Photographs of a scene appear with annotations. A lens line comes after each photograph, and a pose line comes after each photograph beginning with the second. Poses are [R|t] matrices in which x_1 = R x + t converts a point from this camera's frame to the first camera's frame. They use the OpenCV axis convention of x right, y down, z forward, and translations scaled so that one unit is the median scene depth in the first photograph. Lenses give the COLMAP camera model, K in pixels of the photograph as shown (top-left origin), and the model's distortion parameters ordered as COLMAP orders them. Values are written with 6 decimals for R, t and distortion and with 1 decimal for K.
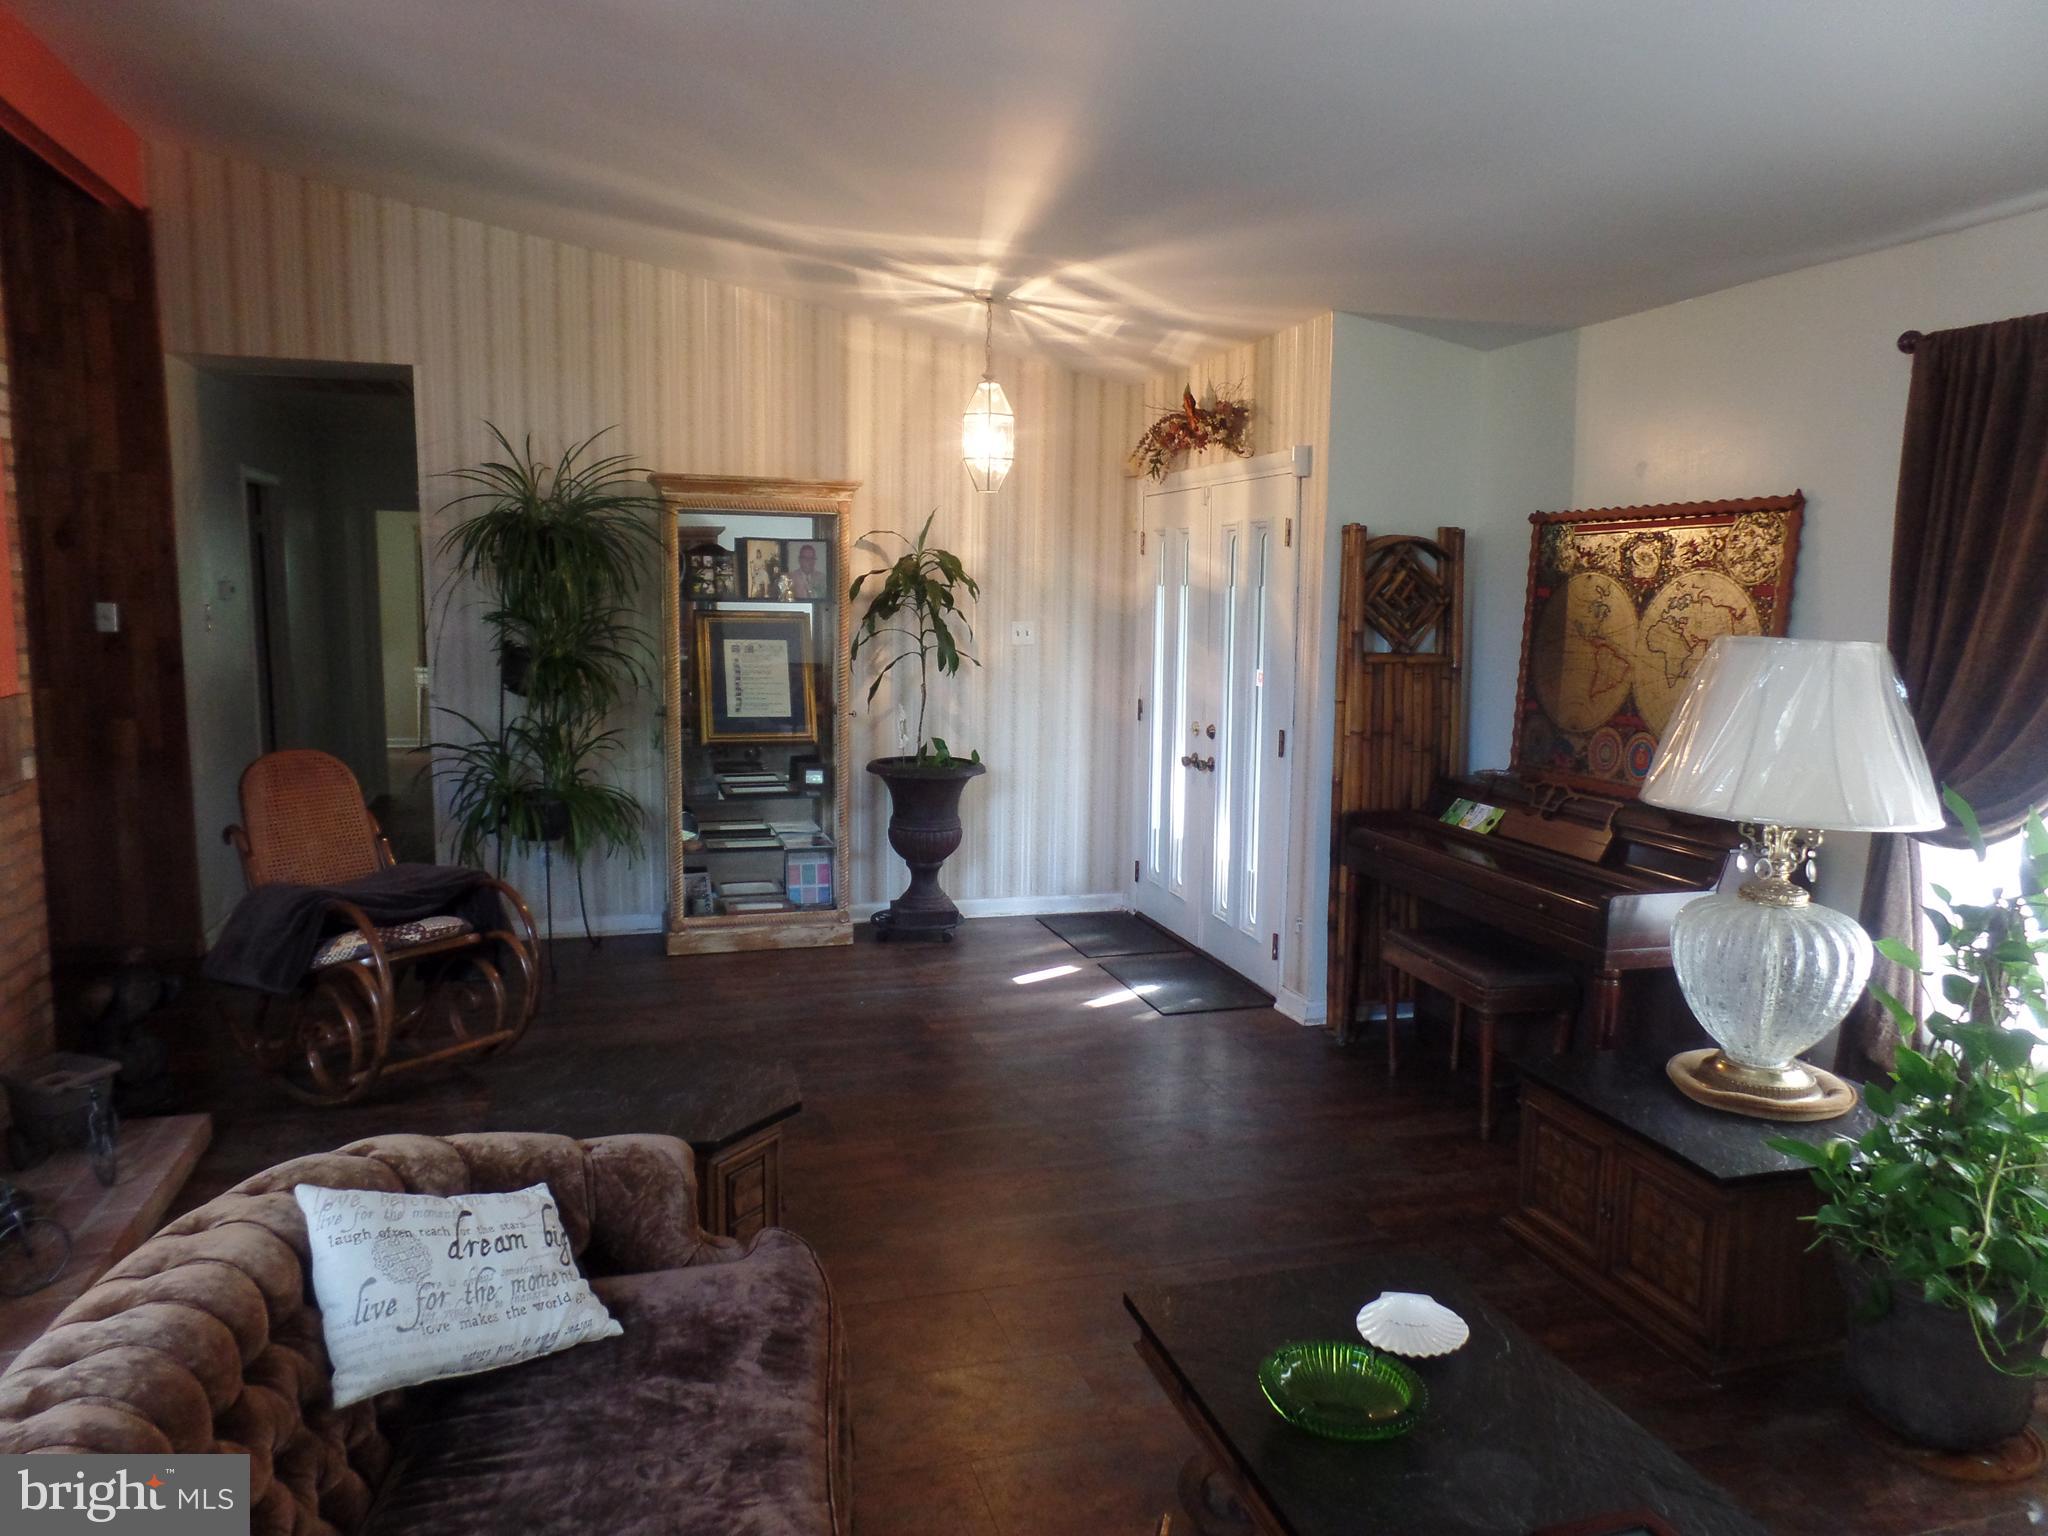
lens RADIAL K [[1379.4, 0, 1025.9], [0, 1379.4, 768.4], [0, 0, 1]] dist [-0.022432, 0.008620]
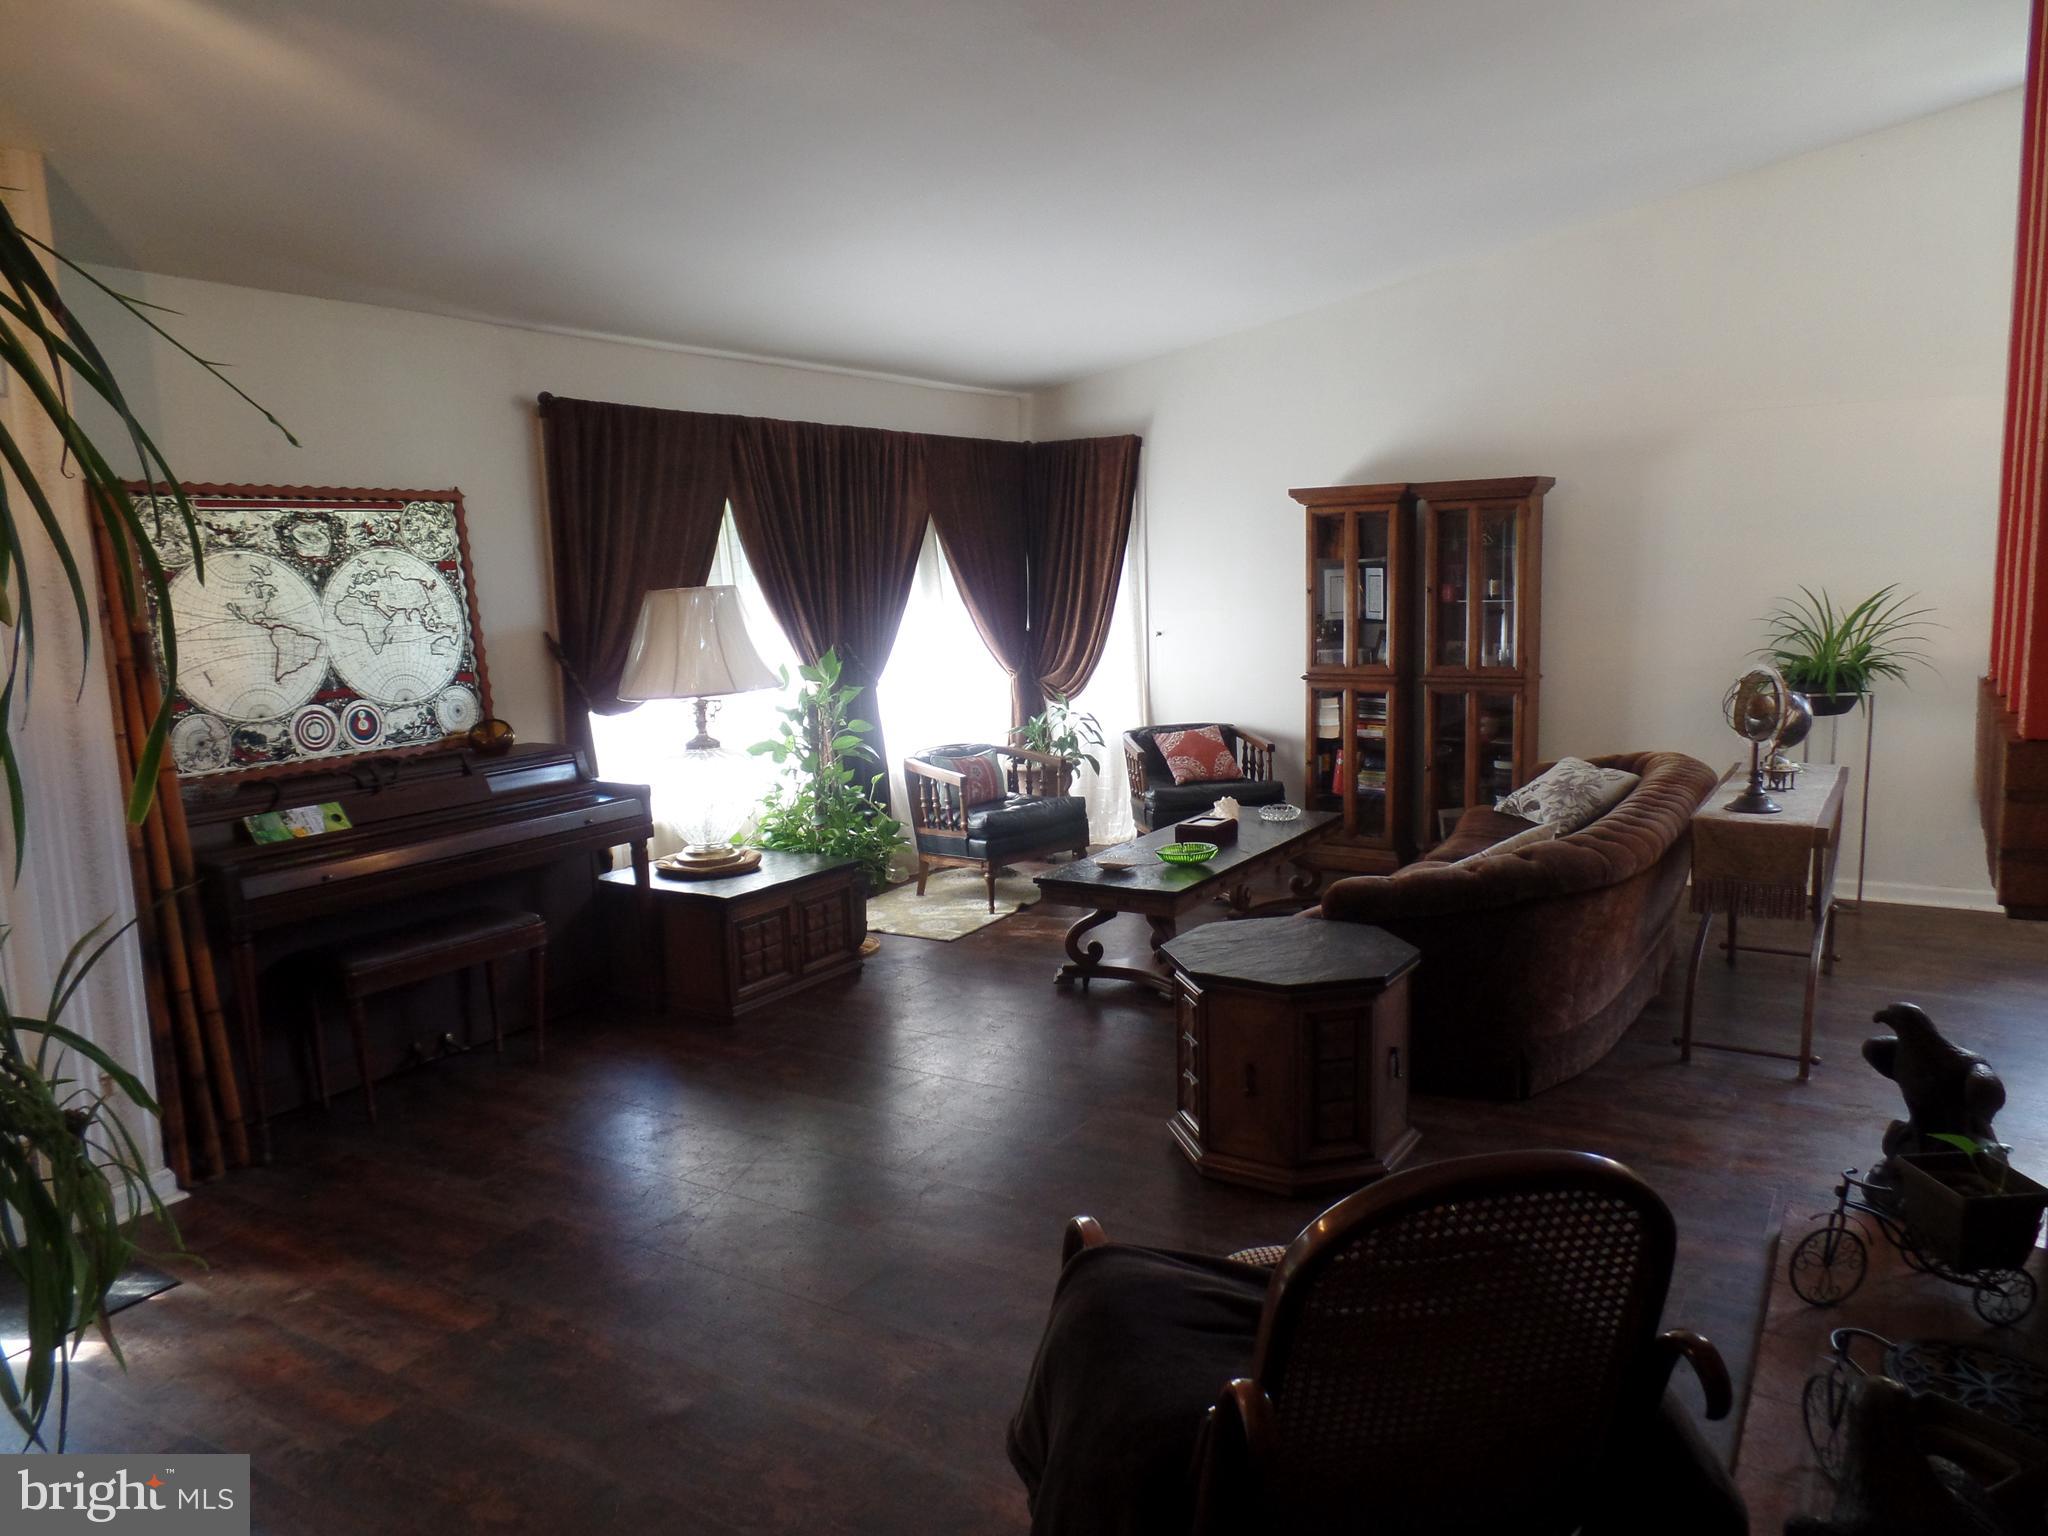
lens RADIAL K [[1379.4, 0, 1027.2], [0, 1379.4, 770.5], [0, 0, 1]] dist [-0.022432, 0.008620]
pose [[-0.660564, -0.099189, 0.744189, -0.709650], [0.122091, 0.963847, 0.236838, -0.166567], [-0.740776, 0.247305, -0.624573, 1.321422]]
